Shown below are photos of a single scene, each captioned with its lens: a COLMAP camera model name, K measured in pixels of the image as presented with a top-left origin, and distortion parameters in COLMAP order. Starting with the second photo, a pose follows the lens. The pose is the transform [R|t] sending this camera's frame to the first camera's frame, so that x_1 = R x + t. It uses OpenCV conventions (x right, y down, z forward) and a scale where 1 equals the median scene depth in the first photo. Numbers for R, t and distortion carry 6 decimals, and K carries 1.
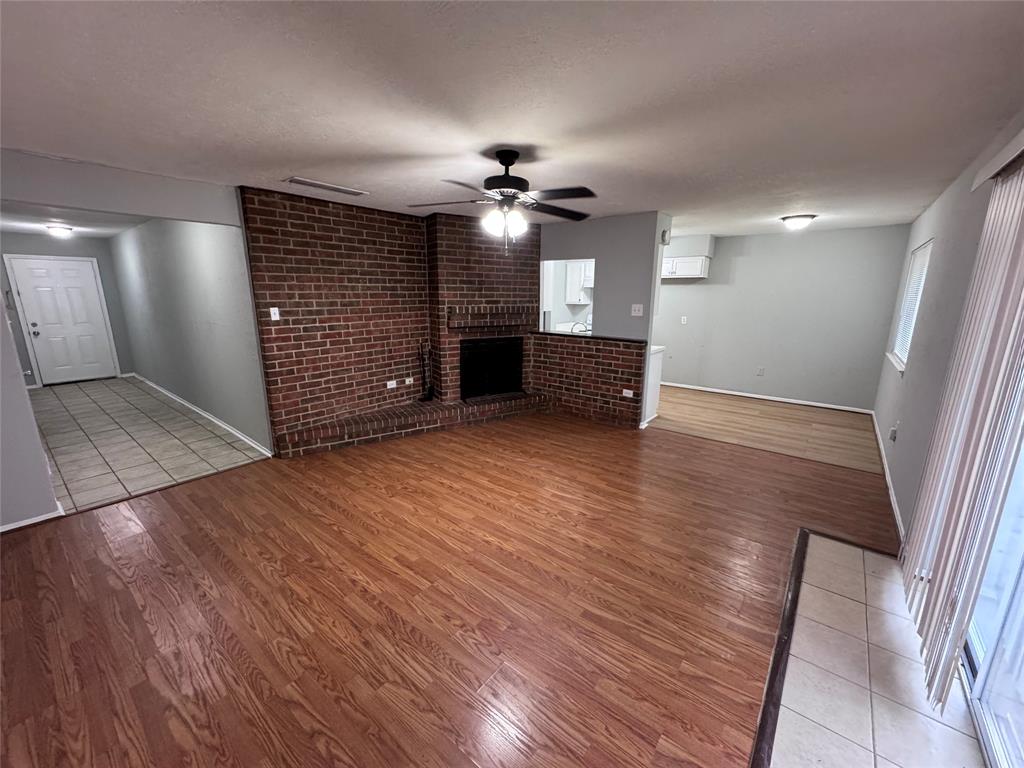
lens RADIAL K [[409.3, 0, 513.0], [0, 409.3, 382.2], [0, 0, 1]] dist [-0.002961, 0.000402]
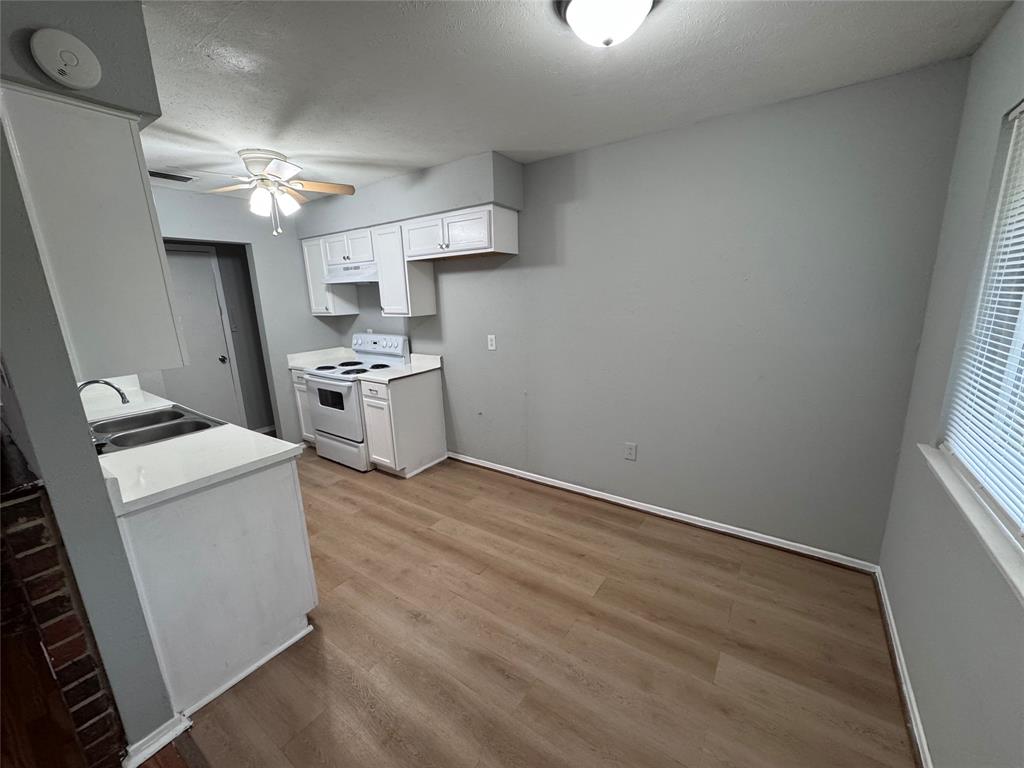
lens RADIAL K [[409.3, 0, 514.7], [0, 409.3, 386.0], [0, 0, 1]] dist [-0.002961, 0.000402]
pose [[0.997183, -0.051003, 0.055001, 0.630575], [0.050649, 0.998686, 0.007812, -0.153654], [-0.055327, -0.005004, 0.998456, 0.760339]]
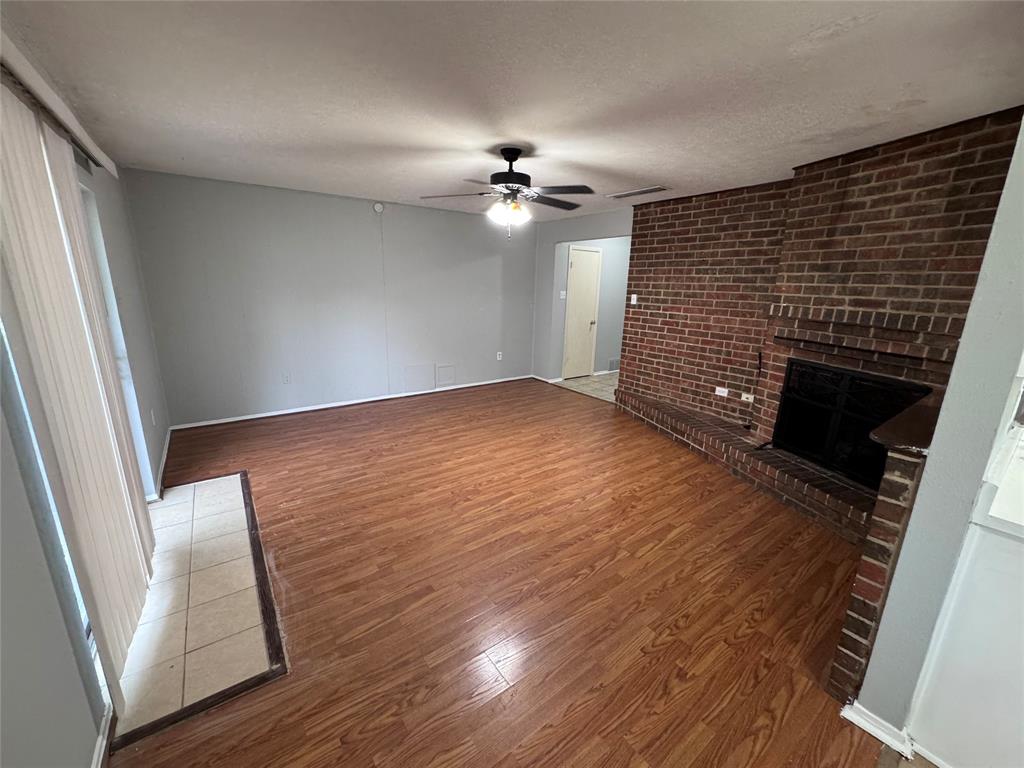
lens RADIAL K [[409.3, 0, 513.2], [0, 409.3, 383.3], [0, 0, 1]] dist [-0.002961, 0.000402]
pose [[-0.264114, 0.218672, -0.939376, 0.671391], [-0.232879, 0.930684, 0.282125, -0.163122], [0.935955, 0.293274, -0.194882, 0.808722]]
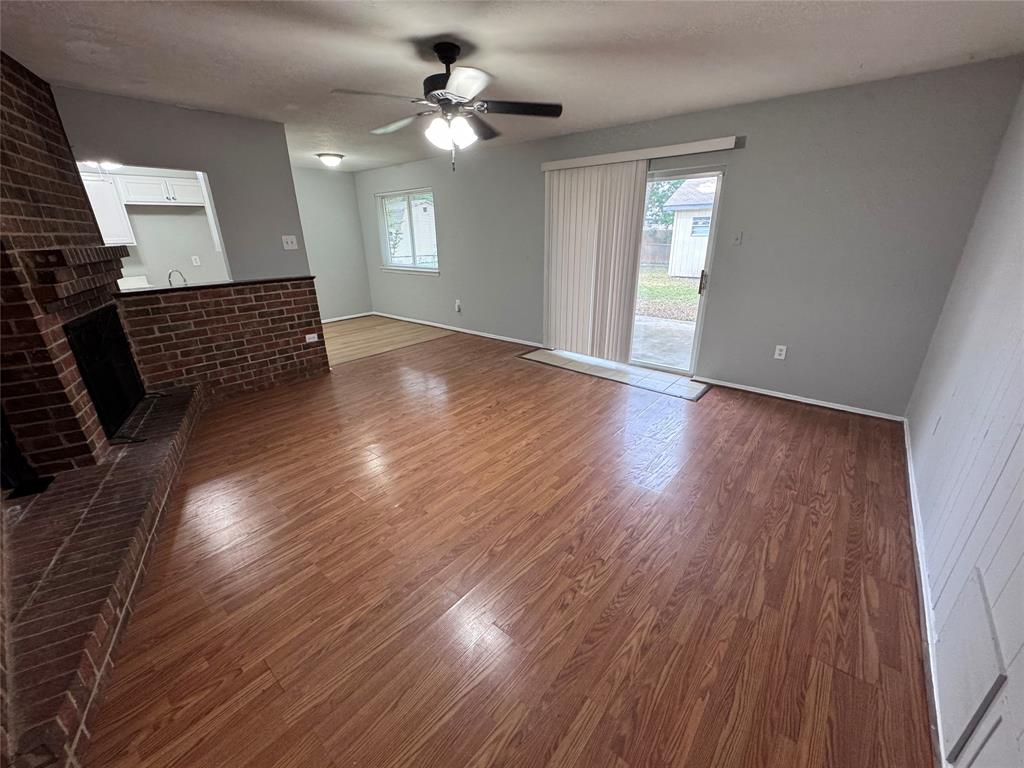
lens RADIAL K [[409.3, 0, 512.5], [0, 409.3, 383.9], [0, 0, 1]] dist [-0.002961, 0.000402]
pose [[0.027225, -0.358744, 0.933039, -0.629904], [0.228698, 0.910864, 0.343545, -0.096097], [-0.973117, 0.204032, 0.106842, 0.525981]]
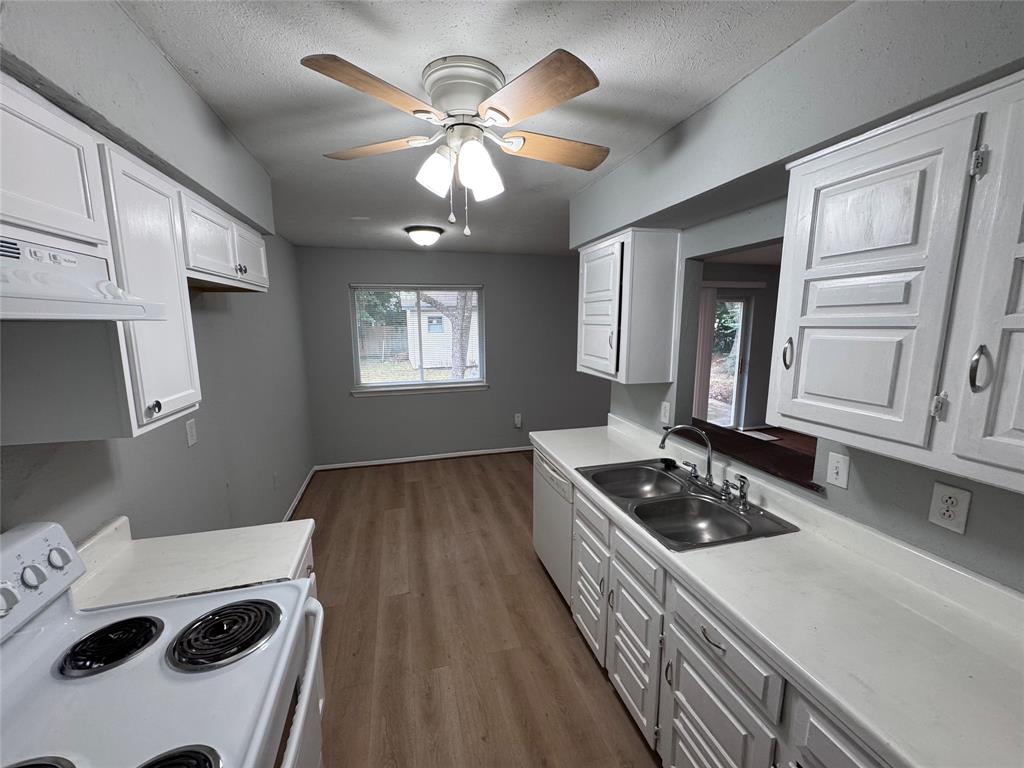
lens RADIAL K [[409.3, 0, 514.3], [0, 409.3, 384.5], [0, 0, 1]] dist [-0.002961, 0.000402]
pose [[-0.811493, -0.093838, 0.576779, 0.103771], [0.126610, 0.935343, 0.330307, -0.379577], [-0.570481, 0.341067, -0.747144, 1.629127]]
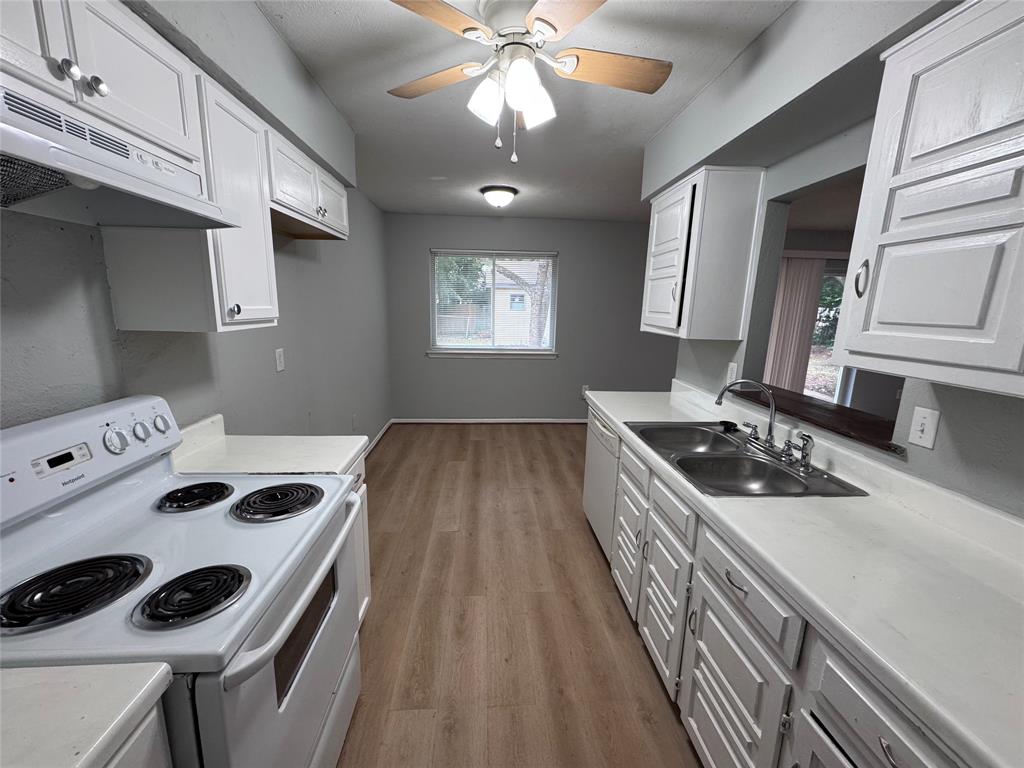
lens RADIAL K [[409.3, 0, 514.3], [0, 409.3, 385.0], [0, 0, 1]] dist [-0.002961, 0.000402]
pose [[-0.674726, -0.166781, 0.718978, 0.069658], [0.132409, 0.930978, 0.340218, -0.334573], [-0.726095, 0.324753, -0.606071, 1.622731]]
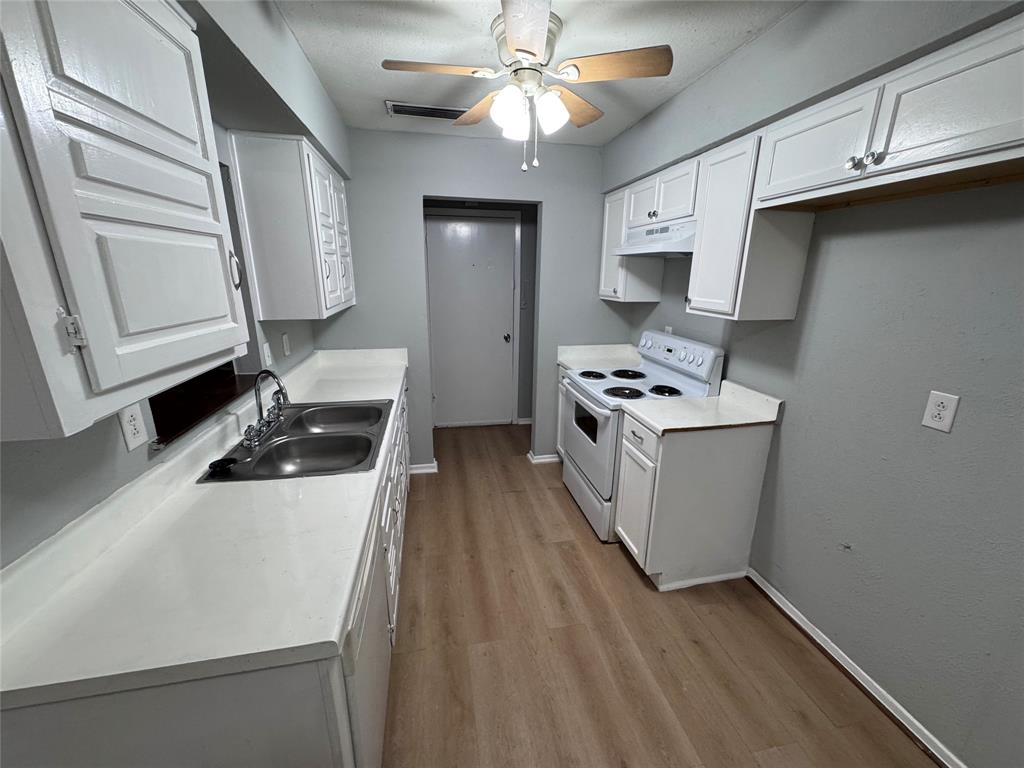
lens RADIAL K [[409.3, 0, 512.6], [0, 409.3, 385.7], [0, 0, 1]] dist [-0.002961, 0.000402]
pose [[0.761563, 0.175446, -0.623891, 0.578931], [-0.146295, 0.984351, 0.098235, -0.231950], [0.631363, 0.016460, 0.775313, 1.090089]]
